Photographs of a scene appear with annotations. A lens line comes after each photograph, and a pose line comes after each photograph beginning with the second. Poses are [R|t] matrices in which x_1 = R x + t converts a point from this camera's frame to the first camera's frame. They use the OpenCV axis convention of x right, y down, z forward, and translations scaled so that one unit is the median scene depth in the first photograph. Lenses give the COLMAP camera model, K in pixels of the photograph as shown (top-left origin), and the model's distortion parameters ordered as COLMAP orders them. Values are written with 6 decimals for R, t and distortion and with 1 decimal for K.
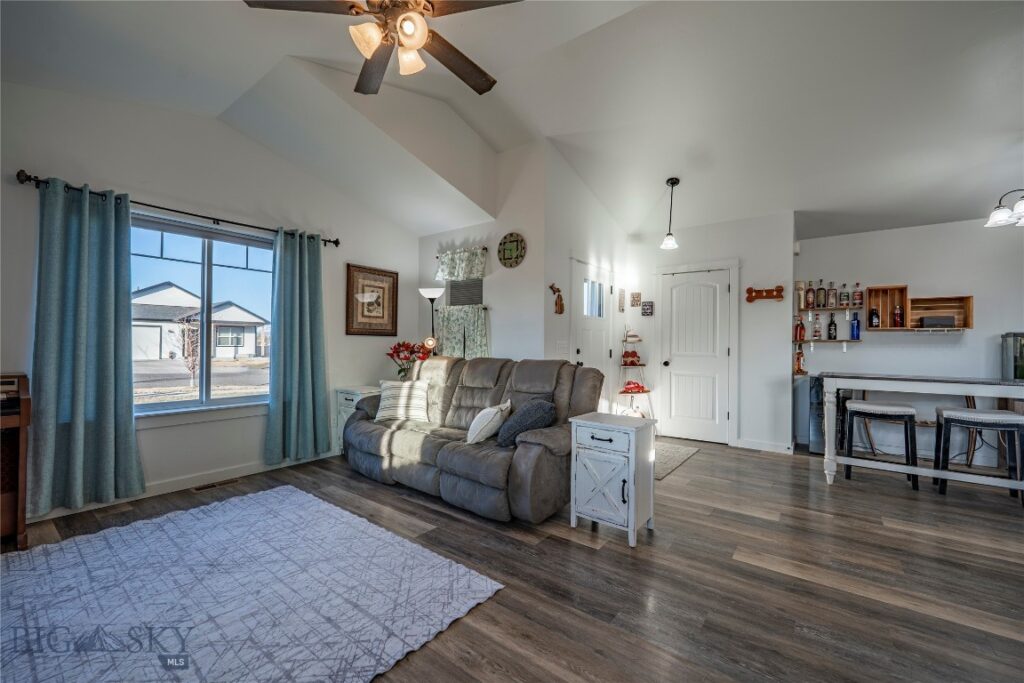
lens RADIAL K [[421.2, 0, 508.9], [0, 421.2, 341.2], [0, 0, 1]] dist [0.003550, -0.000740]
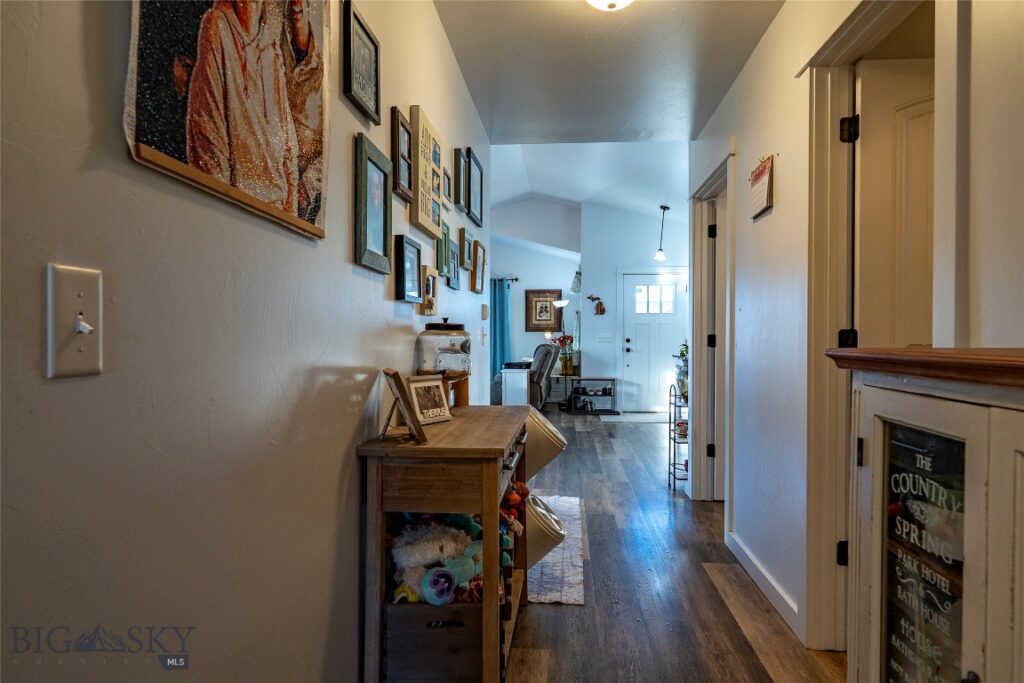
lens RADIAL K [[646.2, 0, 512.2], [0, 646.2, 338.1], [0, 0, 1]] dist [-0.000556, -0.000647]
pose [[0.531032, -0.008830, -0.847306, 2.081074], [0.009228, 0.999947, -0.004637, 0.027763], [0.847302, -0.005357, 0.531085, -0.511363]]
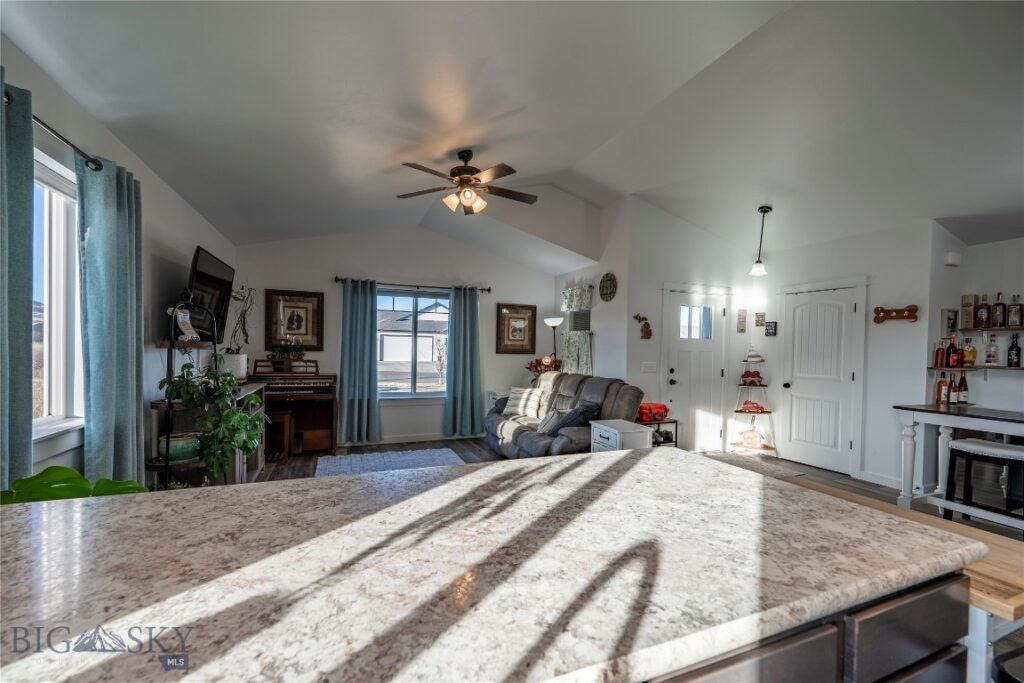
lens RADIAL K [[421.2, 0, 511.1], [0, 421.2, 351.1], [0, 0, 1]] dist [0.003550, -0.000740]
pose [[0.862823, 0.012772, -0.505344, 0.435558], [-0.007328, 0.999892, 0.012759, -0.047149], [0.505452, -0.007305, 0.862824, -0.240708]]
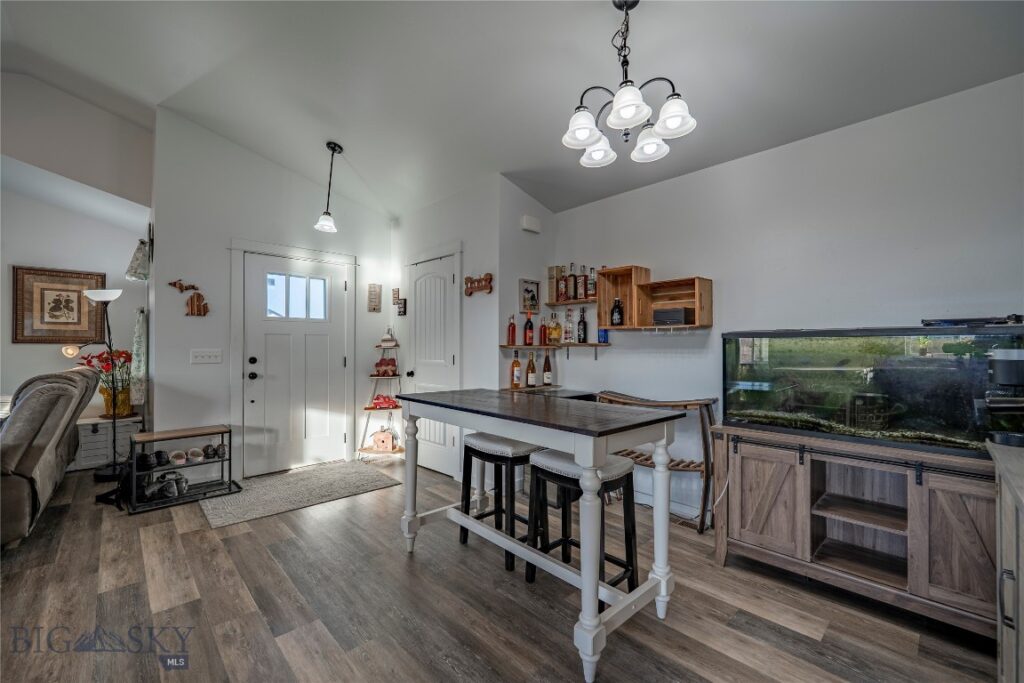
lens RADIAL K [[421.2, 0, 510.9], [0, 421.2, 342.6], [0, 0, 1]] dist [0.003550, -0.000740]
pose [[0.984441, -0.008172, -0.175523, 0.982765], [0.008131, 0.999966, -0.000951, -0.006580], [0.175525, -0.000491, 0.984475, 0.313702]]
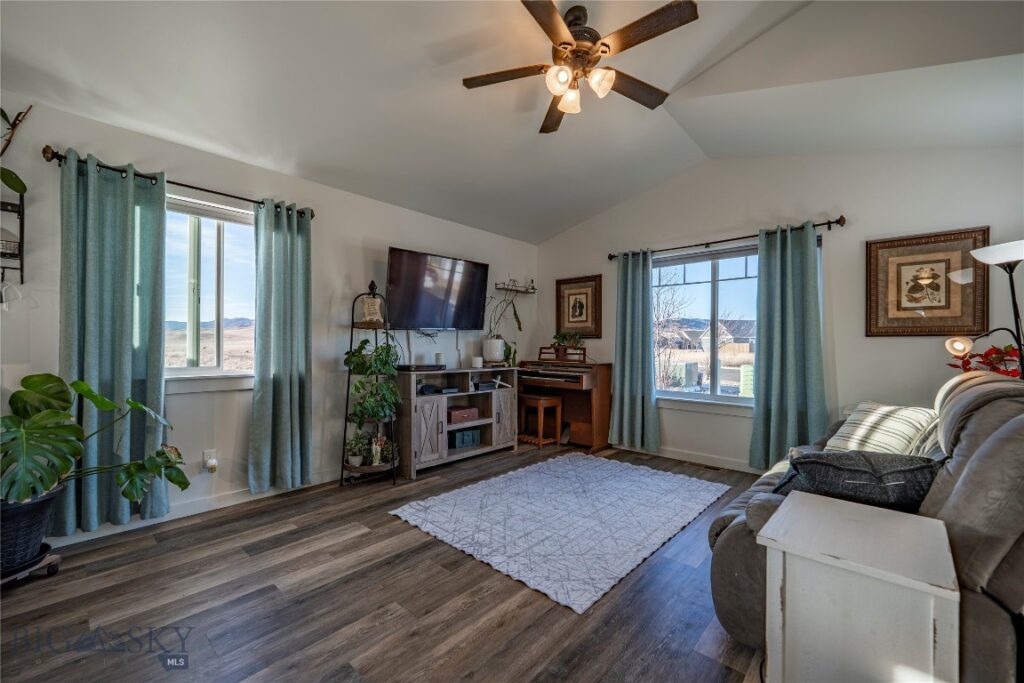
lens RADIAL K [[421.2, 0, 510.1], [0, 421.2, 339.9], [0, 0, 1]] dist [0.003550, -0.000740]
pose [[-0.085878, -0.020044, -0.996104, 0.483517], [0.002946, 0.999788, -0.020372, 0.005563], [0.996301, -0.004684, -0.085801, 0.489025]]
